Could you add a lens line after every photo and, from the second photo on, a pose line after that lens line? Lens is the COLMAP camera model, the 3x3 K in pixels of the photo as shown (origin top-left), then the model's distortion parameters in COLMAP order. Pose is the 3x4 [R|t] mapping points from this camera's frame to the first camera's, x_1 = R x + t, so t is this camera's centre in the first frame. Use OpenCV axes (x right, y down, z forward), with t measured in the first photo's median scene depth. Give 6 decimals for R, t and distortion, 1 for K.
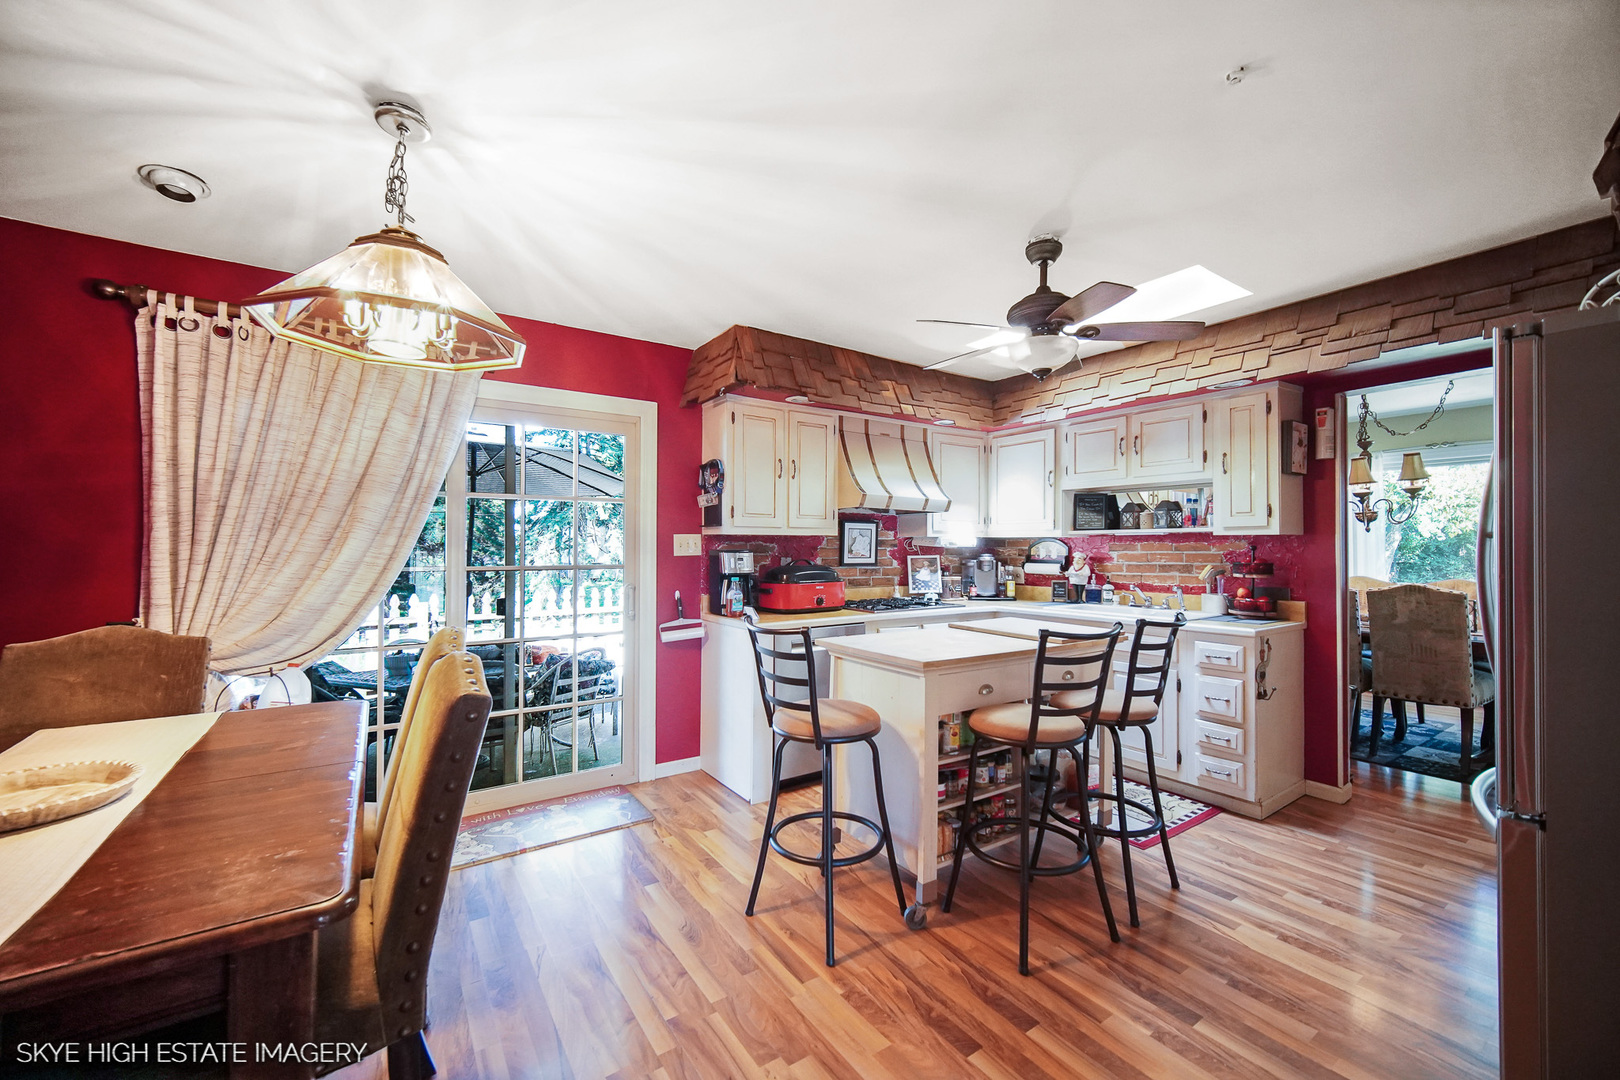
lens RADIAL K [[641.7, 0, 813.7], [0, 641.7, 544.1], [0, 0, 1]] dist [-0.000841, -0.000558]
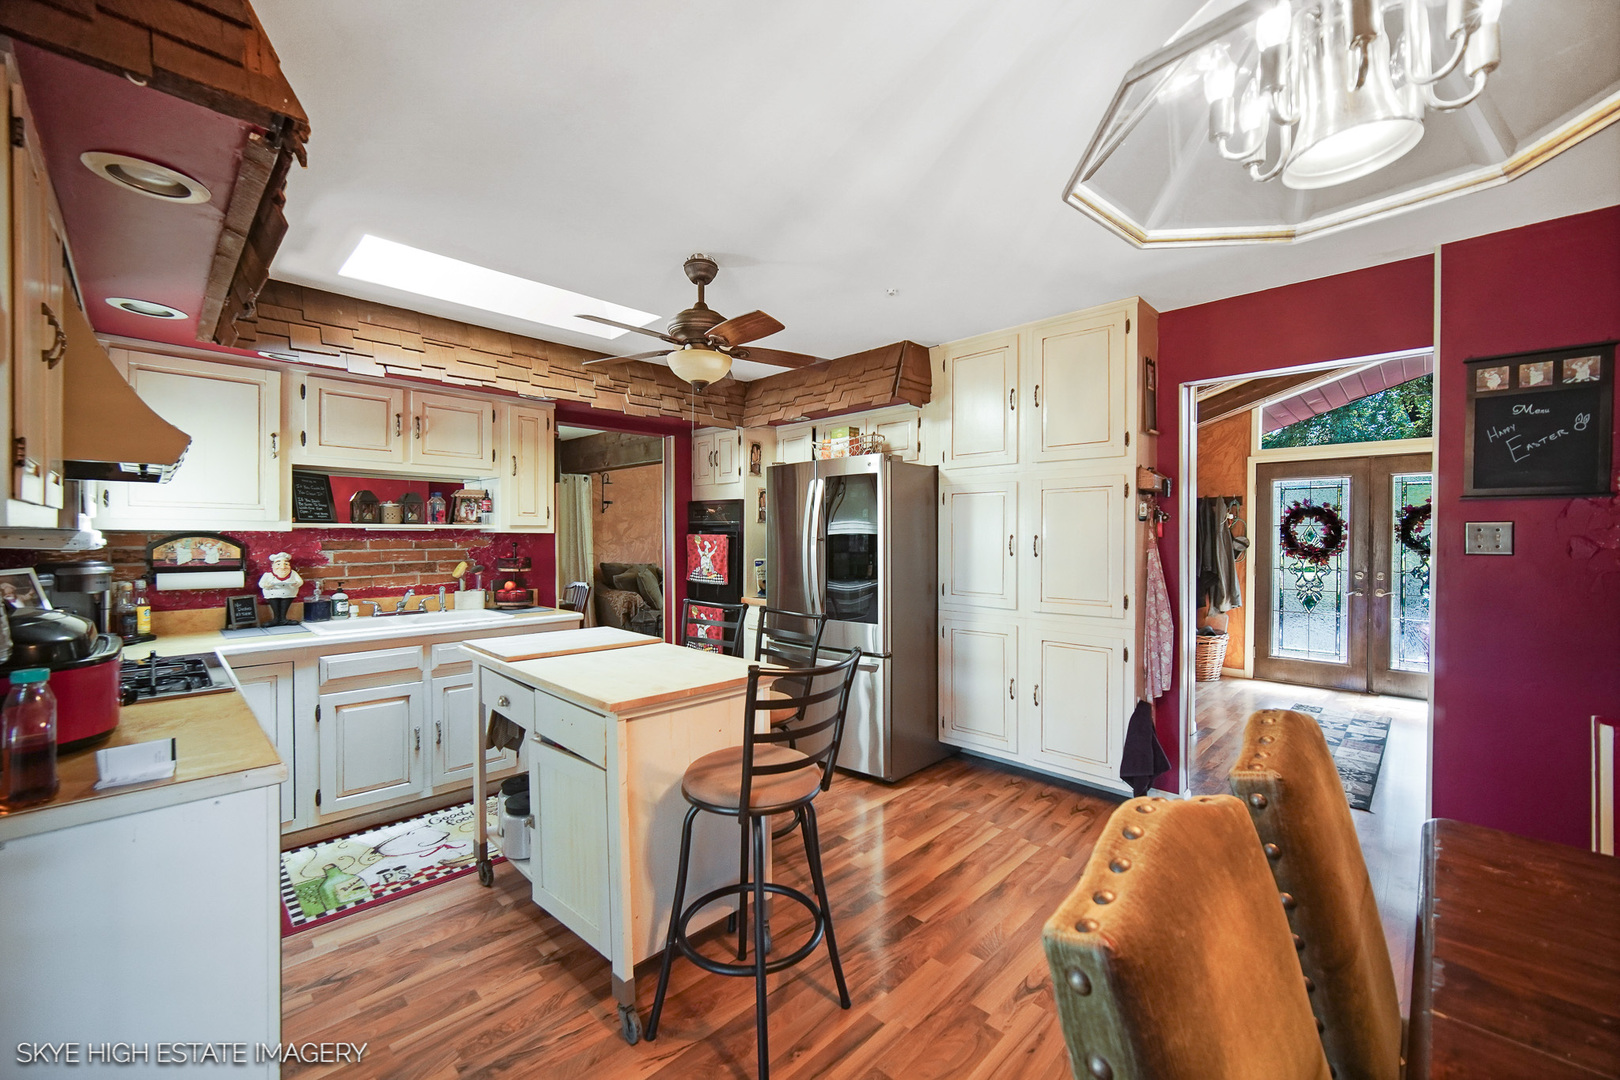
lens RADIAL K [[641.7, 0, 813.7], [0, 641.7, 544.1], [0, 0, 1]] dist [-0.000841, -0.000558]
pose [[-0.195598, -0.016146, 0.980551, -0.479042], [-0.007694, 0.999859, 0.014929, -0.014557], [-0.980654, -0.004624, -0.195694, 0.682448]]
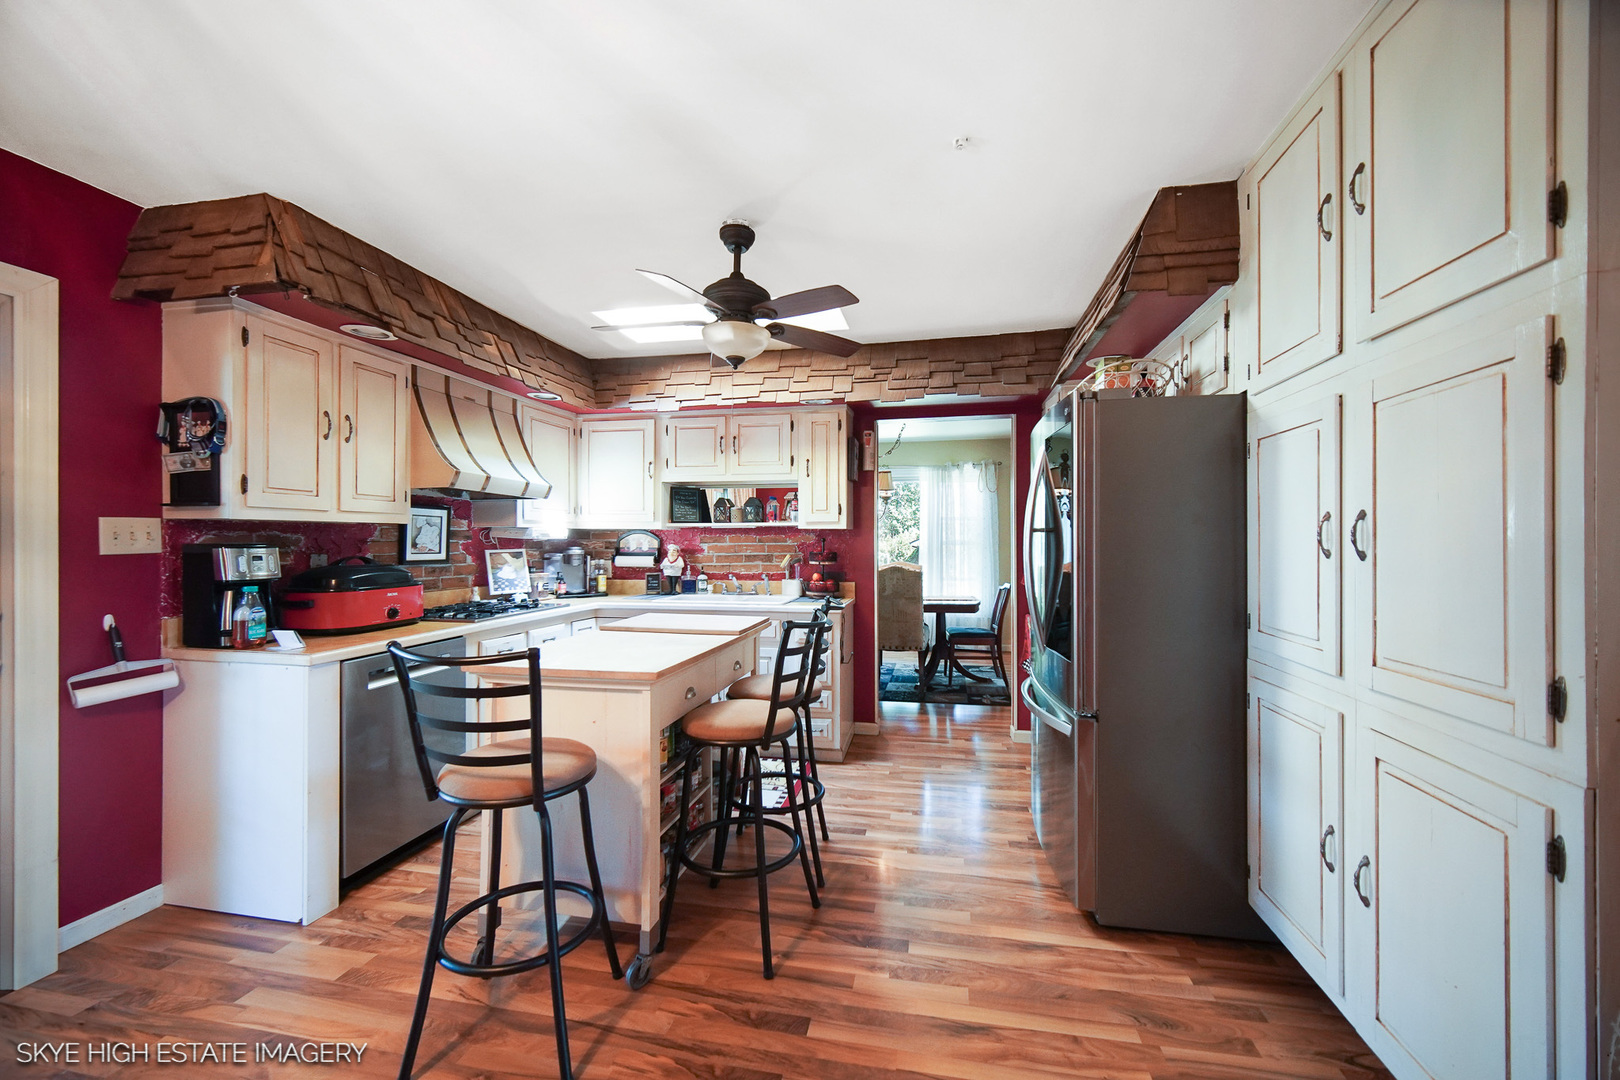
lens RADIAL K [[638.9, 0, 814.3], [0, 638.9, 544.5], [0, 0, 1]] dist [0.001521, -0.000190]
pose [[0.716864, -0.005993, 0.697187, -0.160017], [-0.002299, 0.999937, 0.010959, 0.001516], [-0.697209, -0.009459, 0.716805, 0.142961]]
